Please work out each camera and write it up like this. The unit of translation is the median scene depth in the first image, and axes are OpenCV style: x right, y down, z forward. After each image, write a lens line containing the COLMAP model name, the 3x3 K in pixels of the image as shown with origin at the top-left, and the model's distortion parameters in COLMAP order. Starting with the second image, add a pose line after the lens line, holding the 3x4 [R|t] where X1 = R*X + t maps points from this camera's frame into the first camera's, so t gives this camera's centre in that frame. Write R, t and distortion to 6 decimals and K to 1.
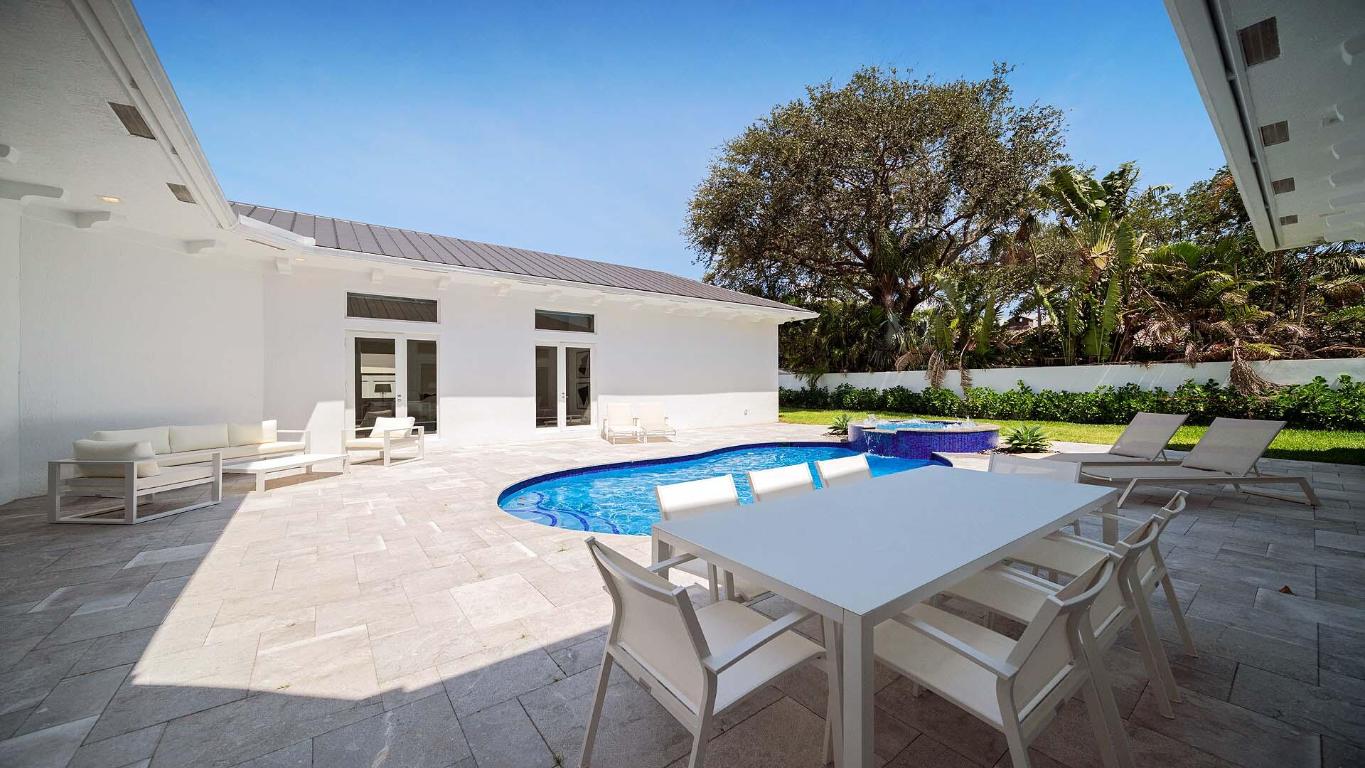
lens RADIAL K [[484.1, 0, 692.7], [0, 484.1, 389.0], [0, 0, 1]] dist [-0.000195, -0.000042]
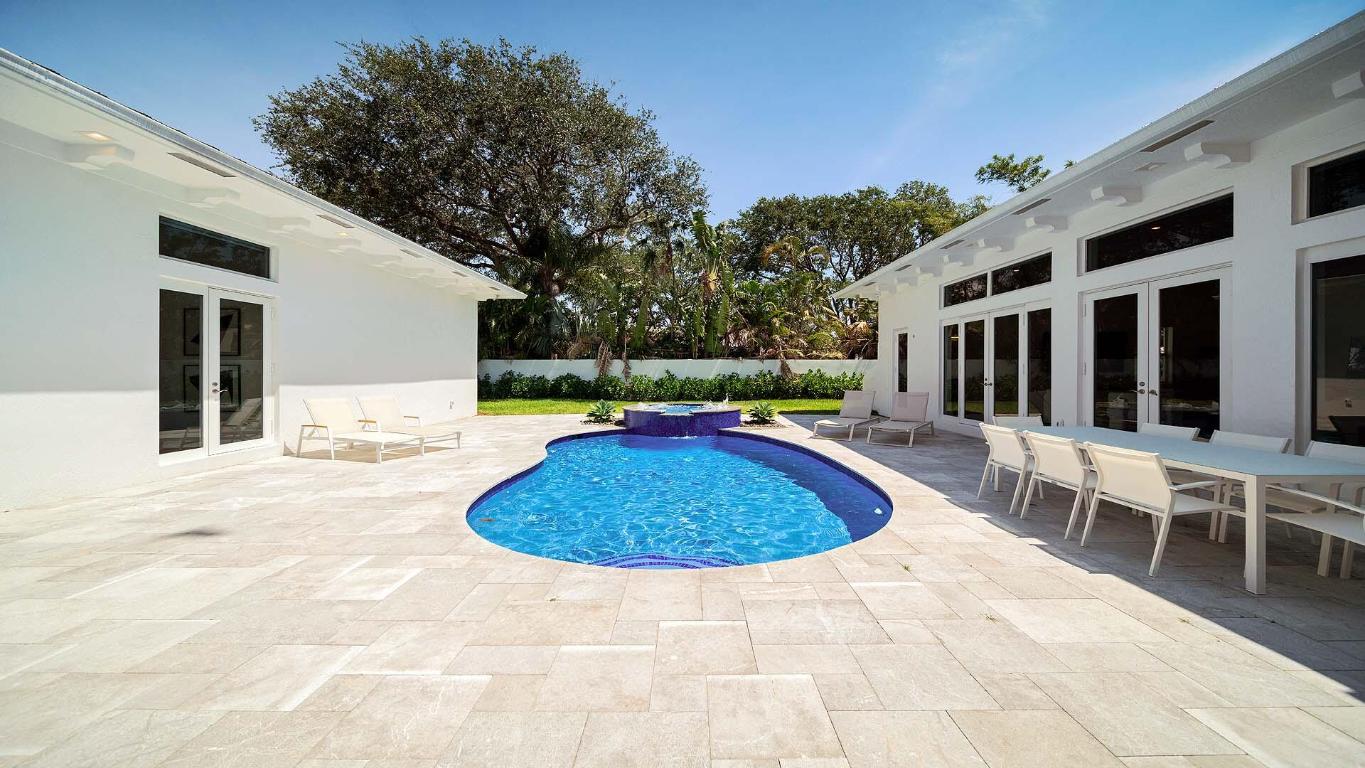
lens RADIAL K [[484.1, 0, 687.1], [0, 484.1, 377.8], [0, 0, 1]] dist [-0.000195, -0.000042]
pose [[0.605574, -0.001641, 0.795787, -0.310260], [-0.000443, 0.999997, 0.002400, 0.000858], [-0.795789, -0.001806, 0.605571, 0.213661]]
